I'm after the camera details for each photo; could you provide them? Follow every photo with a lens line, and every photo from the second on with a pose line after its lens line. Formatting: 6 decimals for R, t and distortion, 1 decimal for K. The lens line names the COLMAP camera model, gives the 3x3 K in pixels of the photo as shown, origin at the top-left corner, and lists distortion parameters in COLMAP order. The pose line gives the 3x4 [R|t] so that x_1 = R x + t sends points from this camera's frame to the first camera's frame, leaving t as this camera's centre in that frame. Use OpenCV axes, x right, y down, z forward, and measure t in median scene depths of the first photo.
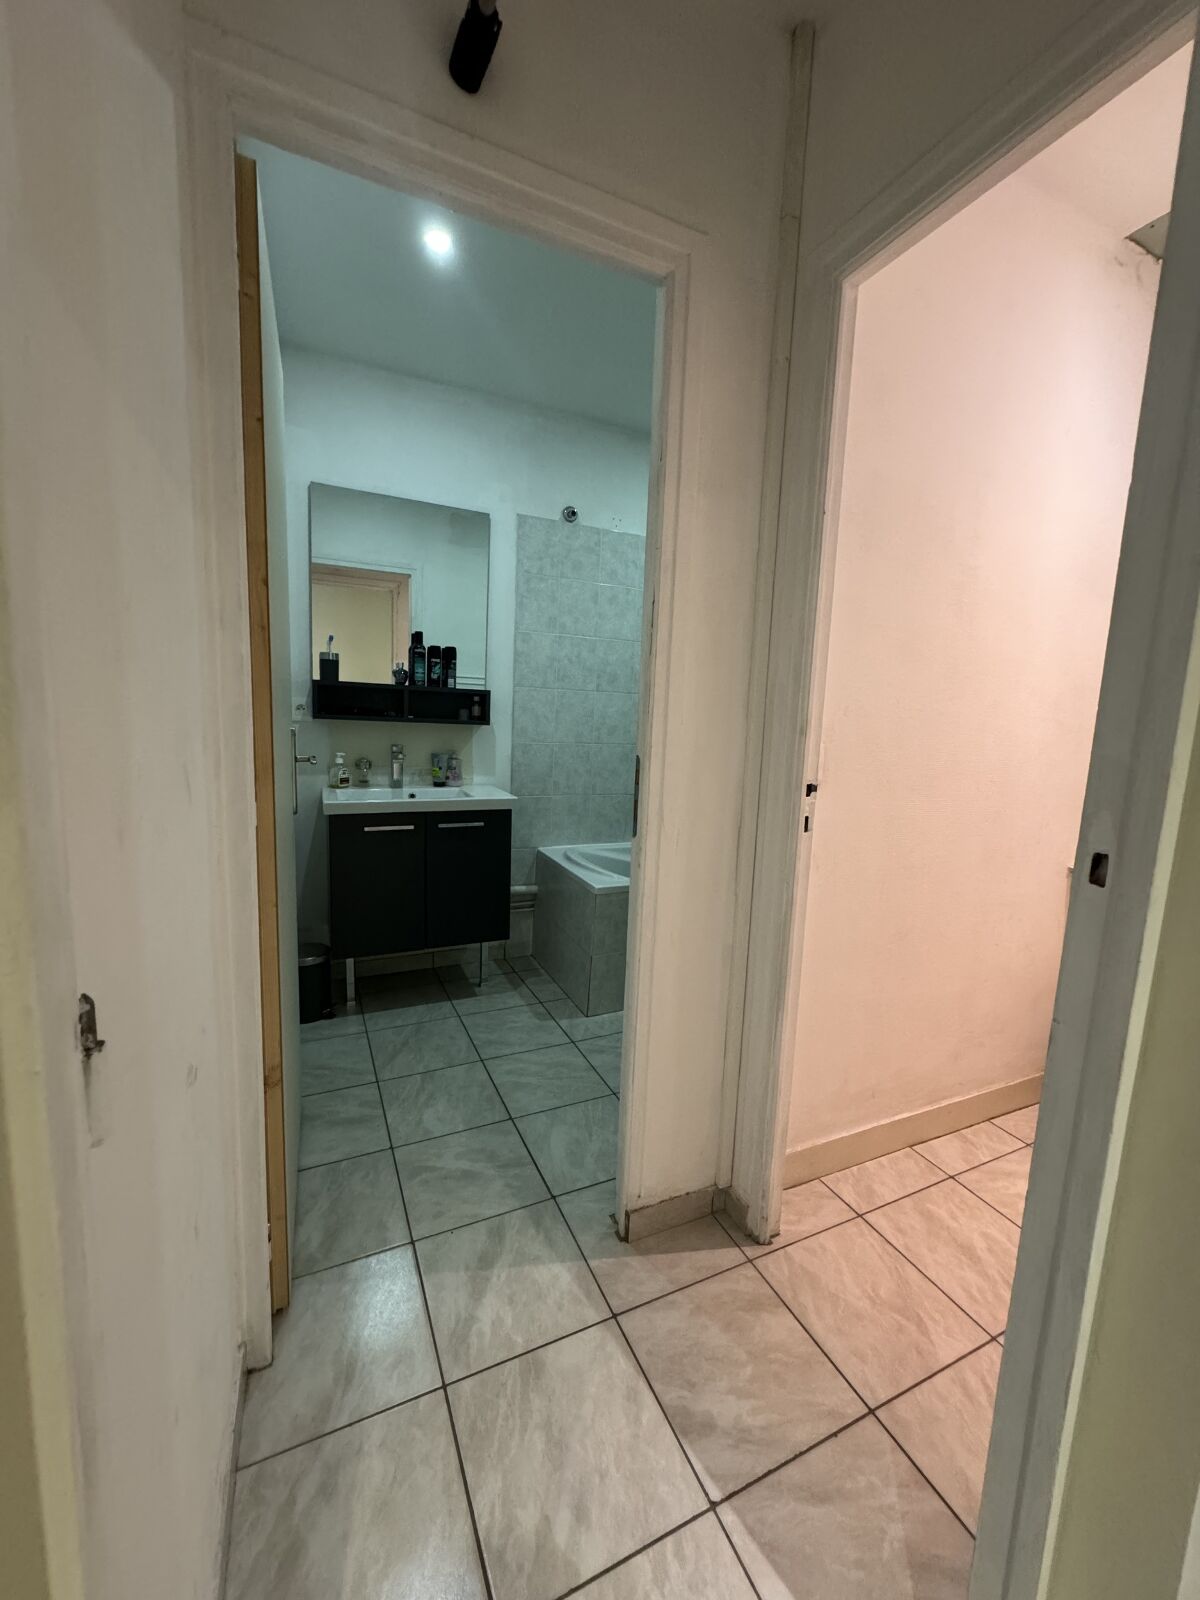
lens RADIAL K [[636.6, 0, 600.5], [0, 636.6, 795.4], [0, 0, 1]] dist [-0.007638, -0.000201]
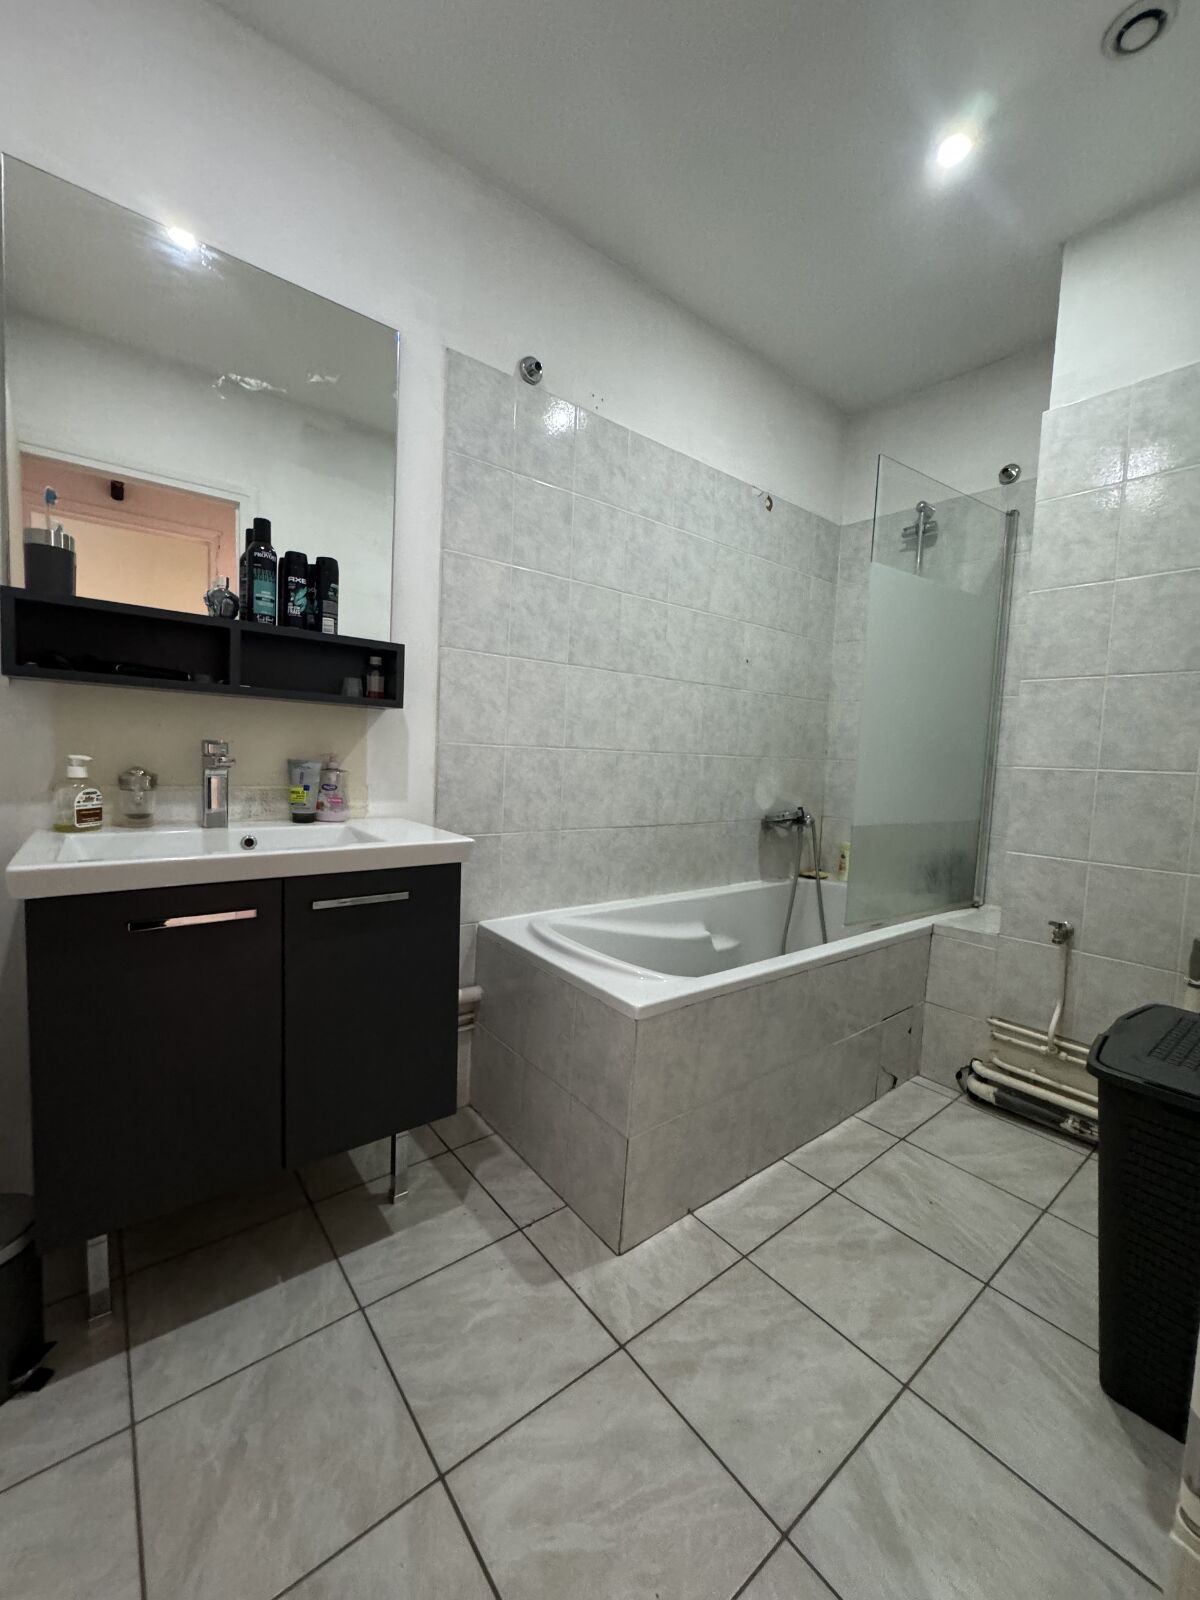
lens RADIAL K [[636.6, 0, 600.5], [0, 636.6, 795.4], [0, 0, 1]] dist [-0.007638, -0.000201]
pose [[0.973621, -0.017407, 0.227505, -0.133035], [0.028961, 0.998449, -0.047545, -0.004092], [-0.226325, 0.052879, 0.972615, 0.429221]]
